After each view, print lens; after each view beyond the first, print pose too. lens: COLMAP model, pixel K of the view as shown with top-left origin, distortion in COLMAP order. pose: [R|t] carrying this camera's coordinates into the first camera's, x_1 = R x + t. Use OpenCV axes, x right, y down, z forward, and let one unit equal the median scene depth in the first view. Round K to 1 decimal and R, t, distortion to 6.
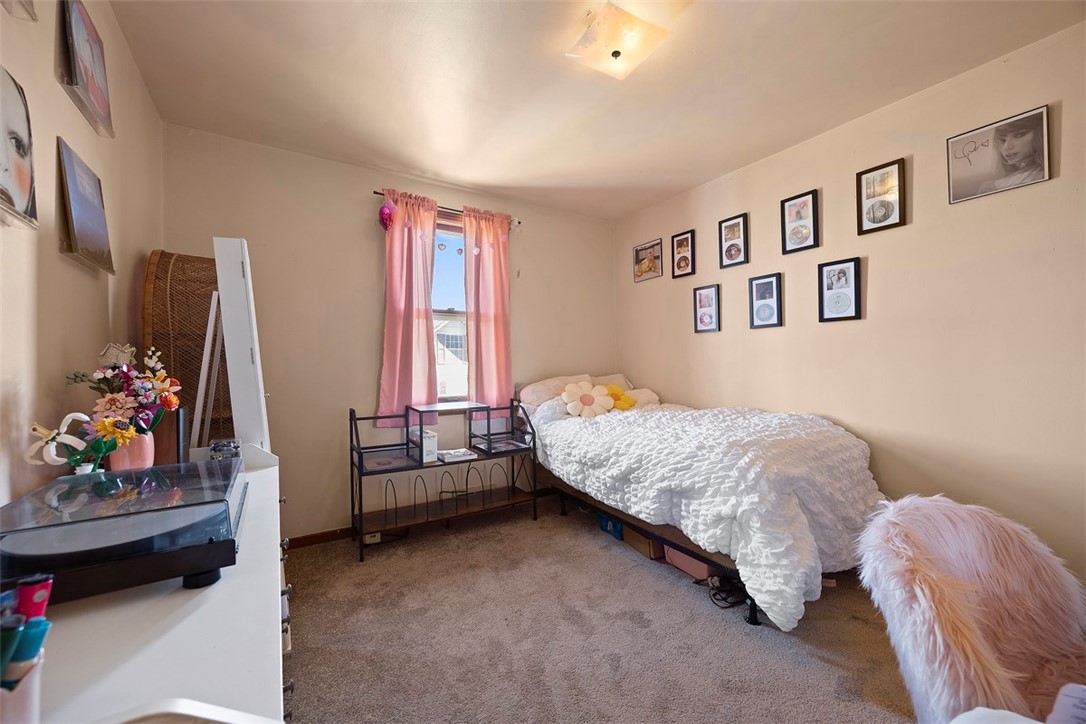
lens RADIAL K [[410.5, 0, 536.7], [0, 410.5, 357.4], [0, 0, 1]] dist [-0.009601, 0.000110]
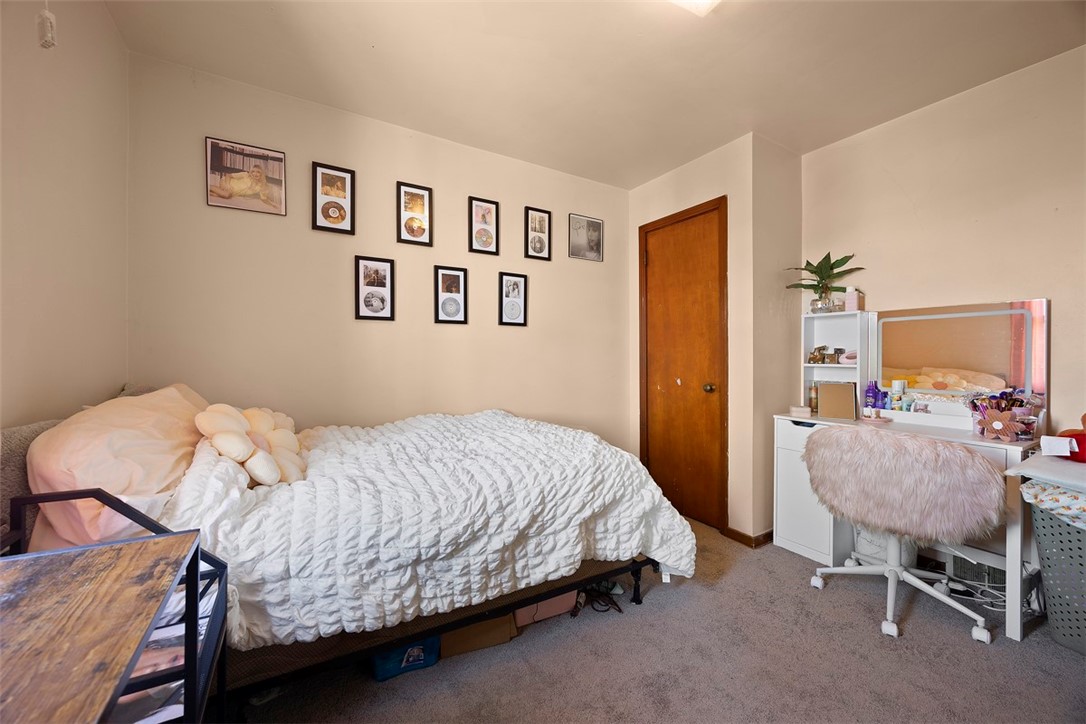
lens RADIAL K [[410.5, 0, 536.7], [0, 410.5, 357.4], [0, 0, 1]] dist [-0.009601, 0.000110]
pose [[0.018256, 0.017005, 0.999689, -0.383506], [-0.013581, 0.999767, -0.016758, 0.016713], [-0.999741, -0.013271, 0.018483, 0.843867]]
